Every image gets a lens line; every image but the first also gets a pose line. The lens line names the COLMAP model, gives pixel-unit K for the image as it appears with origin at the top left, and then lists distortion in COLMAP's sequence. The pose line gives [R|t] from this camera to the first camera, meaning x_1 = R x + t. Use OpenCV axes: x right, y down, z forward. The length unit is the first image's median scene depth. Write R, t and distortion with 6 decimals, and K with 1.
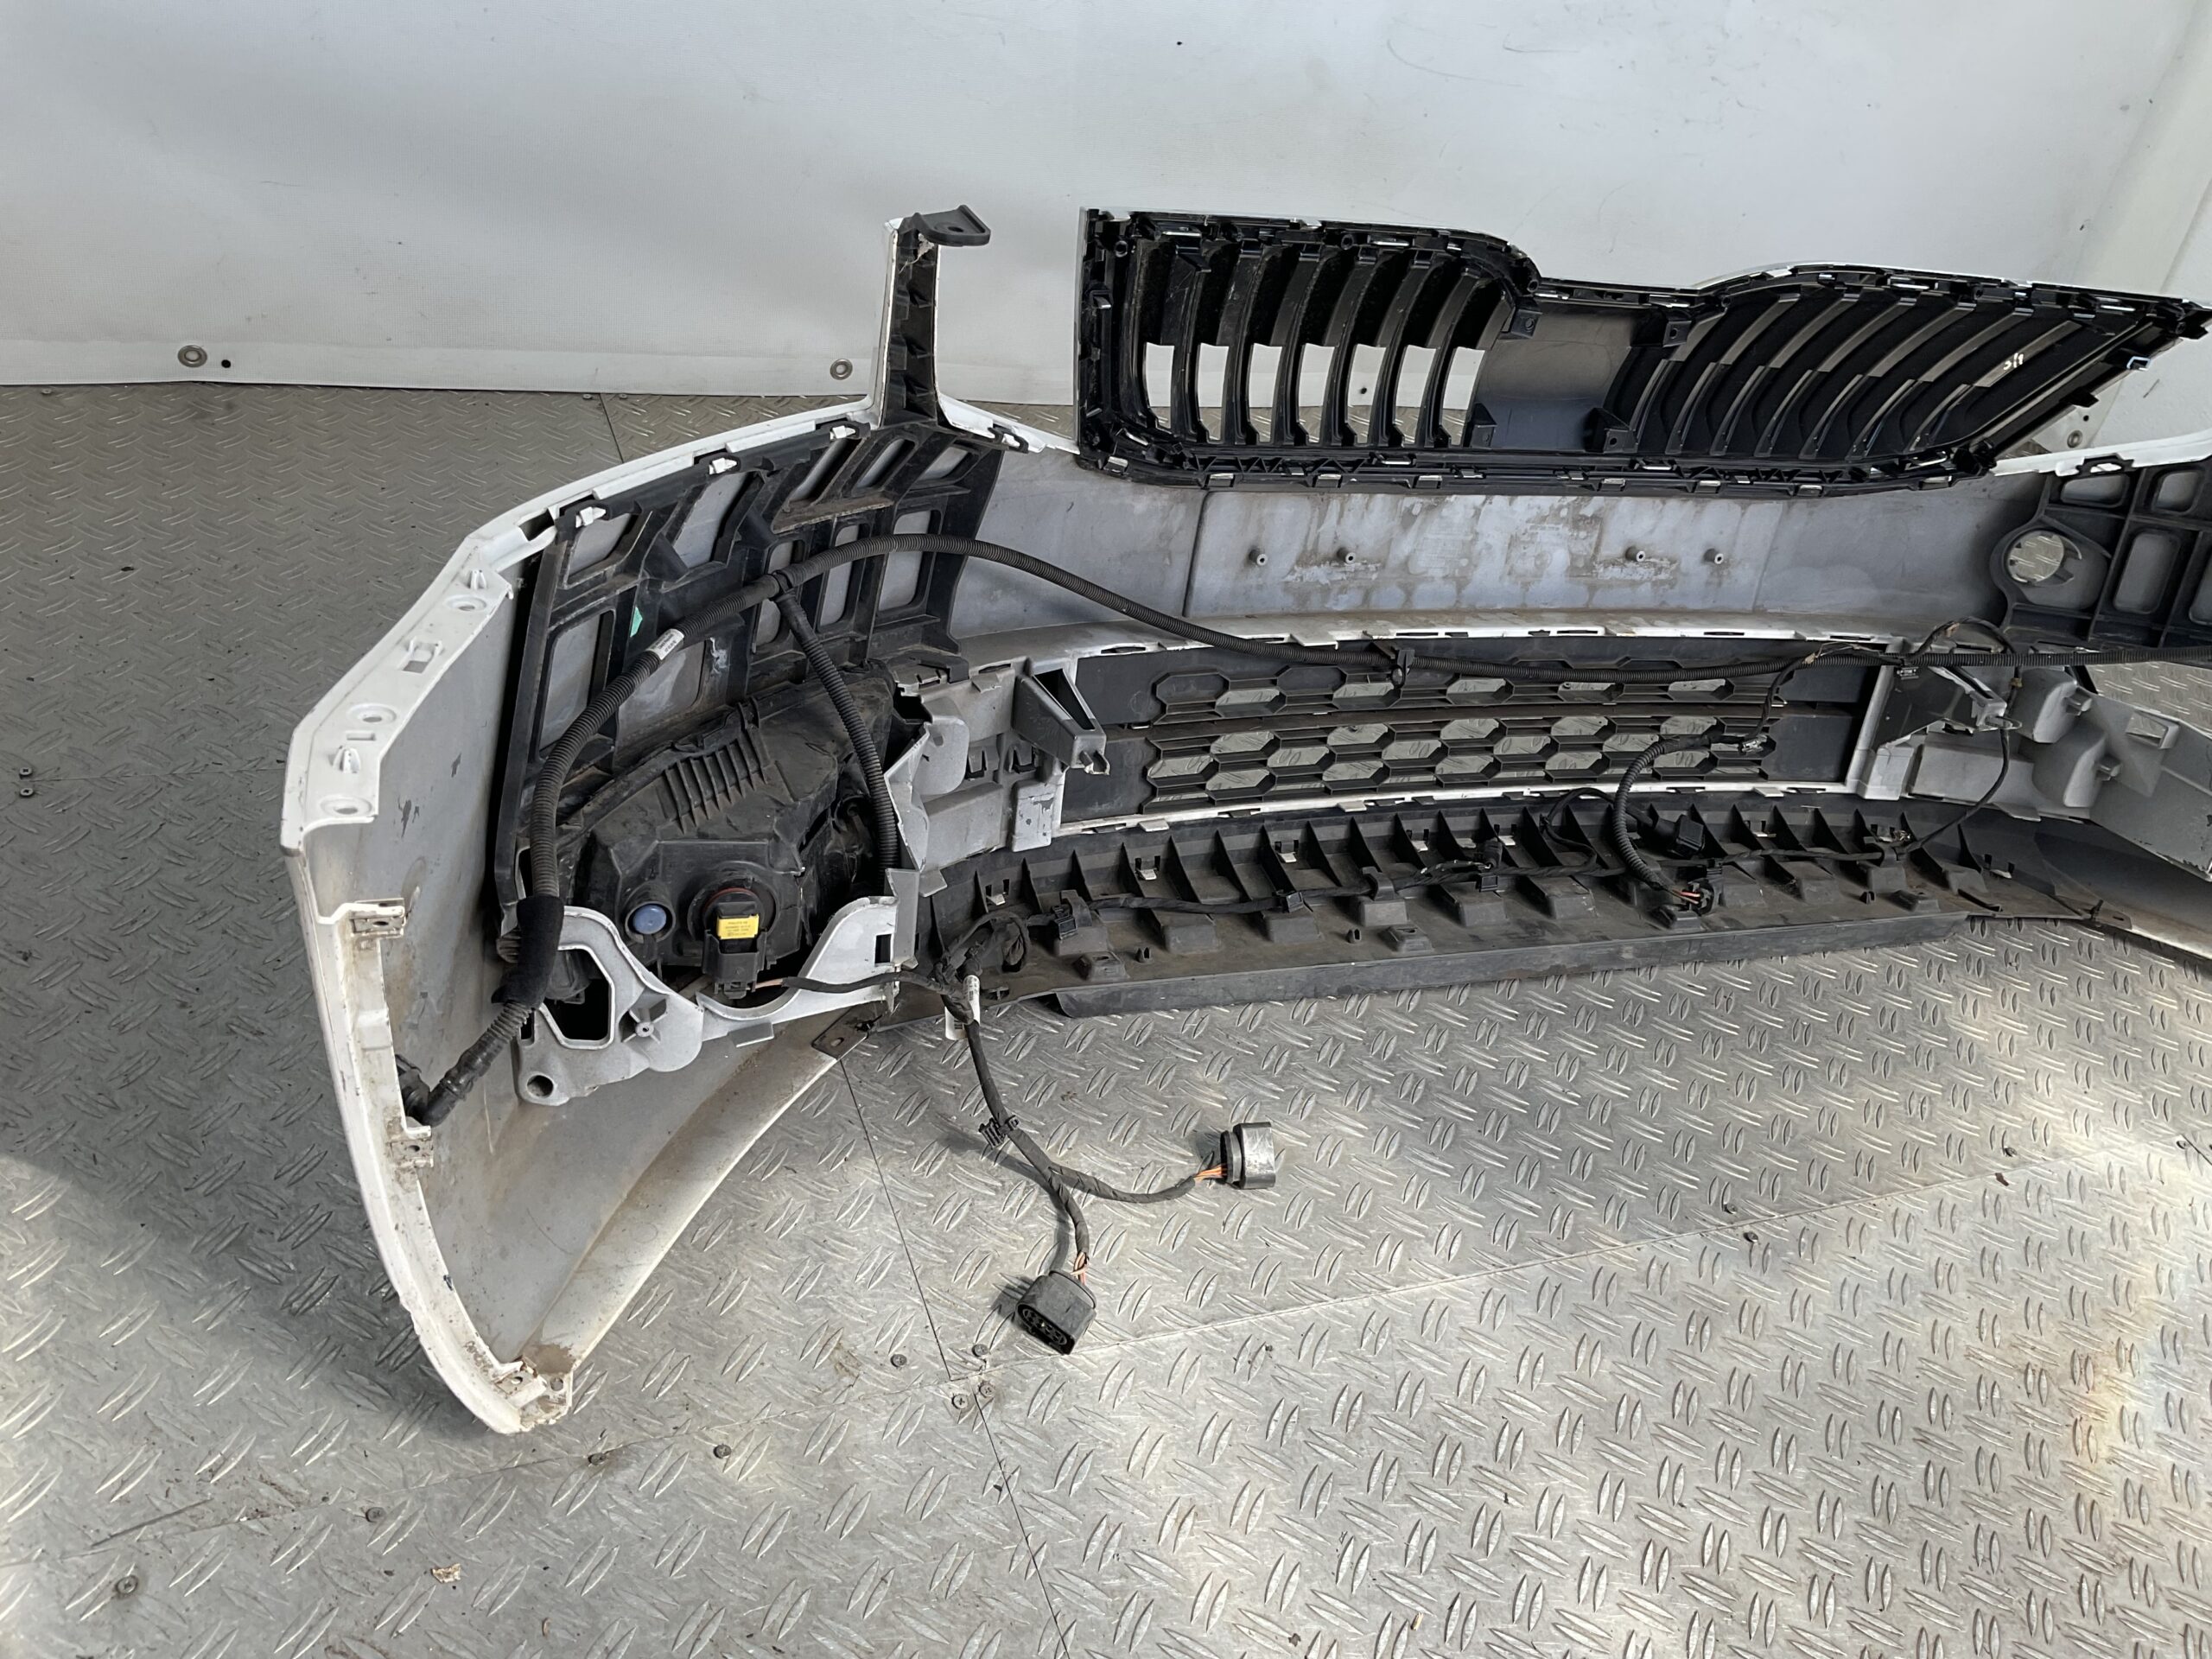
lens RADIAL K [[1820.4, 0, 1106.0], [0, 1820.4, 829.5], [0, 0, 1]] dist [0.113818, -0.248108]
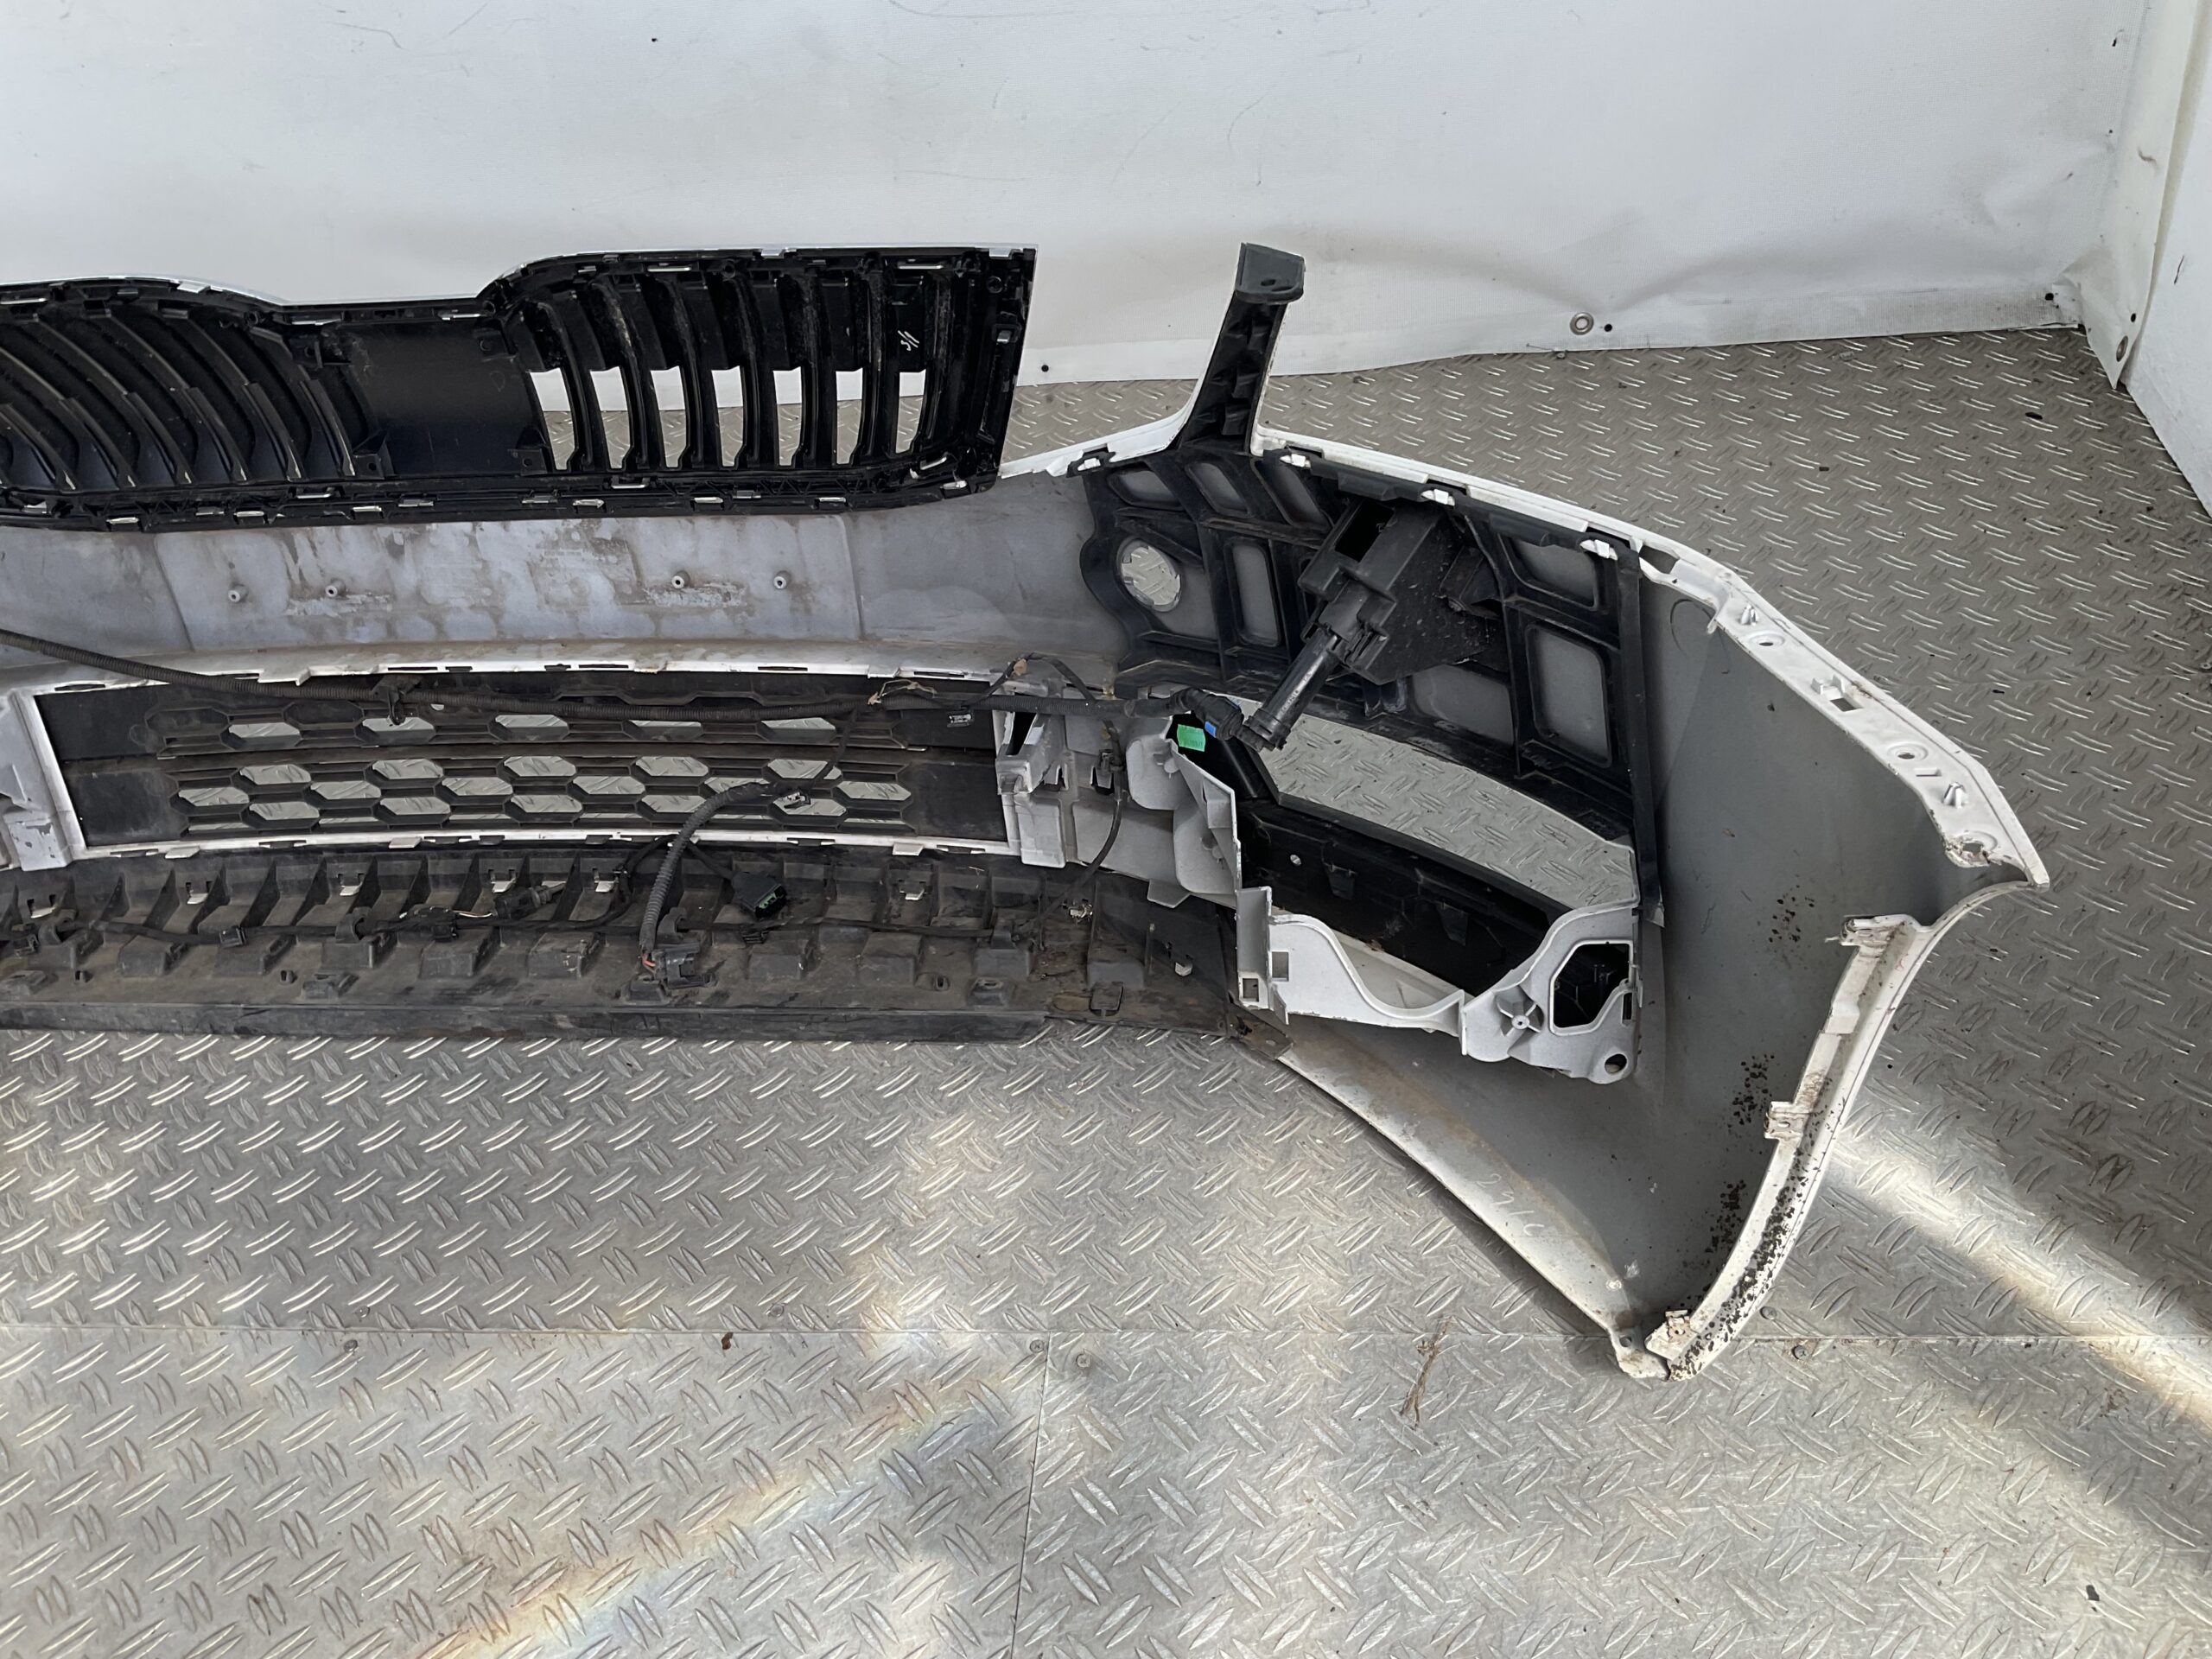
lens RADIAL K [[1820.4, 0, 1106.0], [0, 1820.4, 829.5], [0, 0, 1]] dist [0.113818, -0.248108]
pose [[0.862773, 0.055323, -0.502555, 0.949084], [-0.039572, 0.998335, 0.041965, -0.075622], [0.504040, -0.016319, 0.863526, 0.339018]]
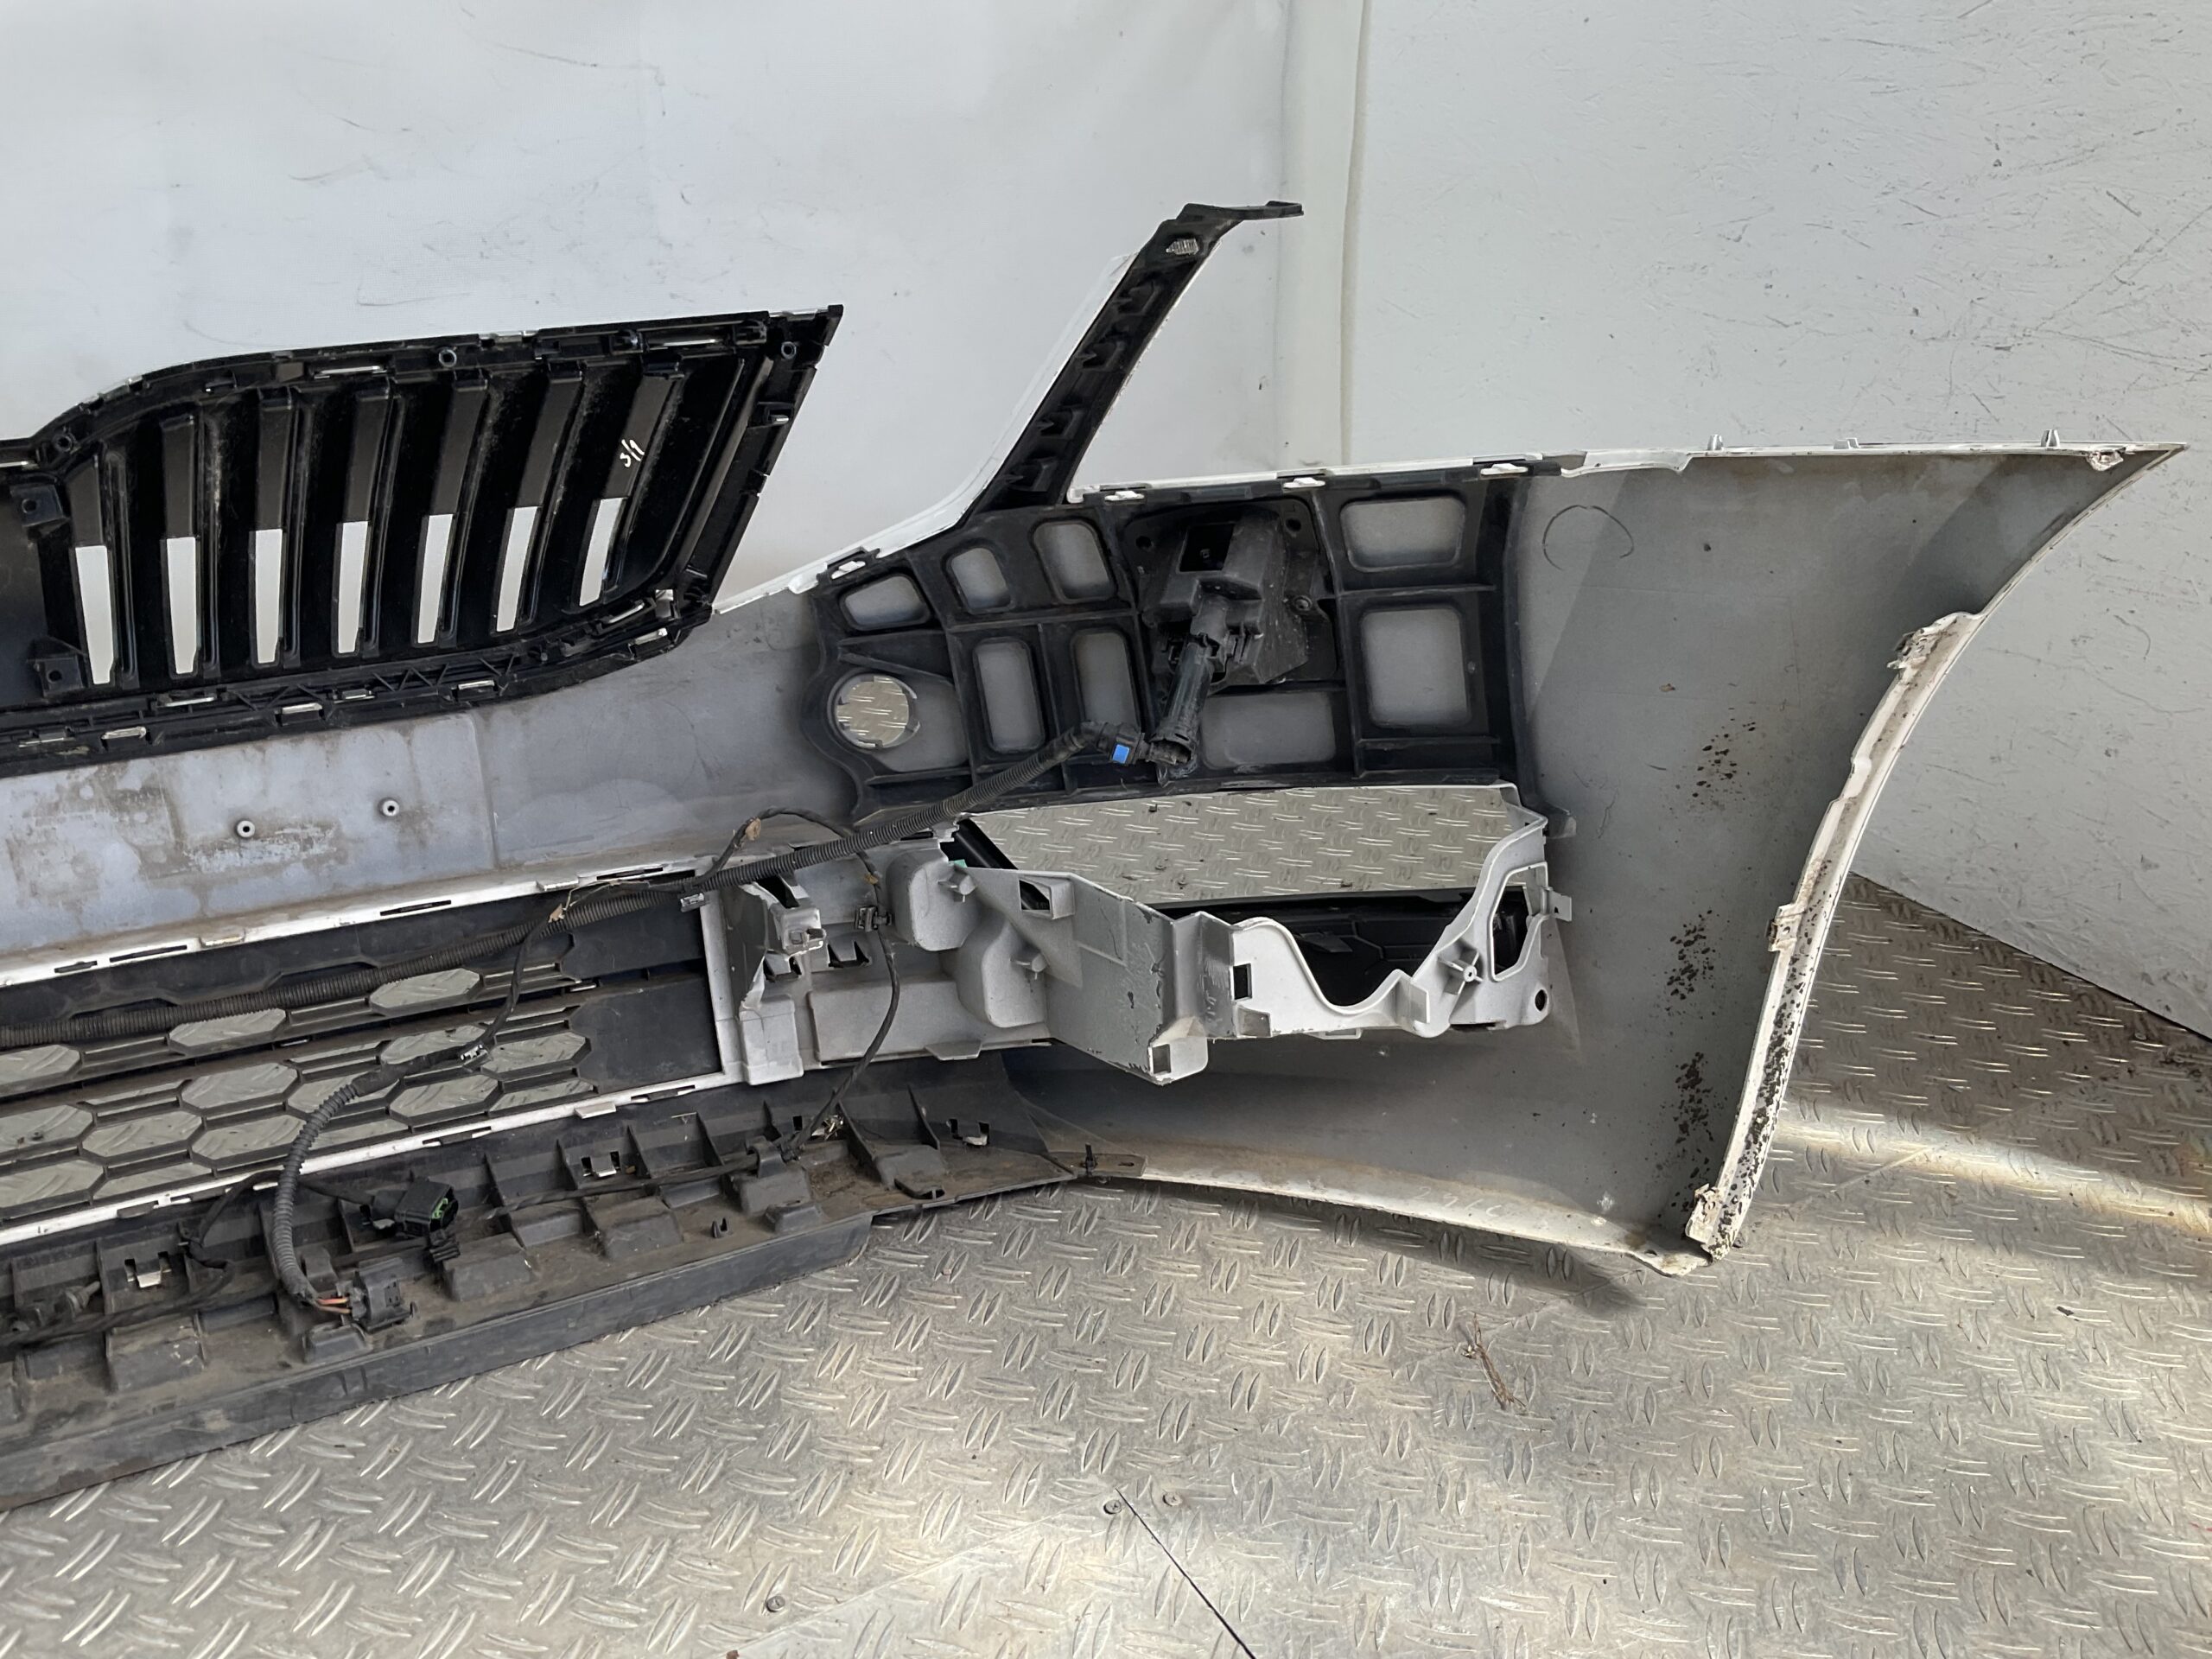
lens RADIAL K [[1833.9, 0, 1109.0], [0, 1833.9, 819.4], [0, 0, 1]] dist [0.078722, -0.147849]
pose [[0.969597, -0.228734, 0.086959, 0.561110], [0.242770, 0.943751, -0.224491, 0.087432], [-0.030719, 0.238777, 0.970588, 0.313351]]
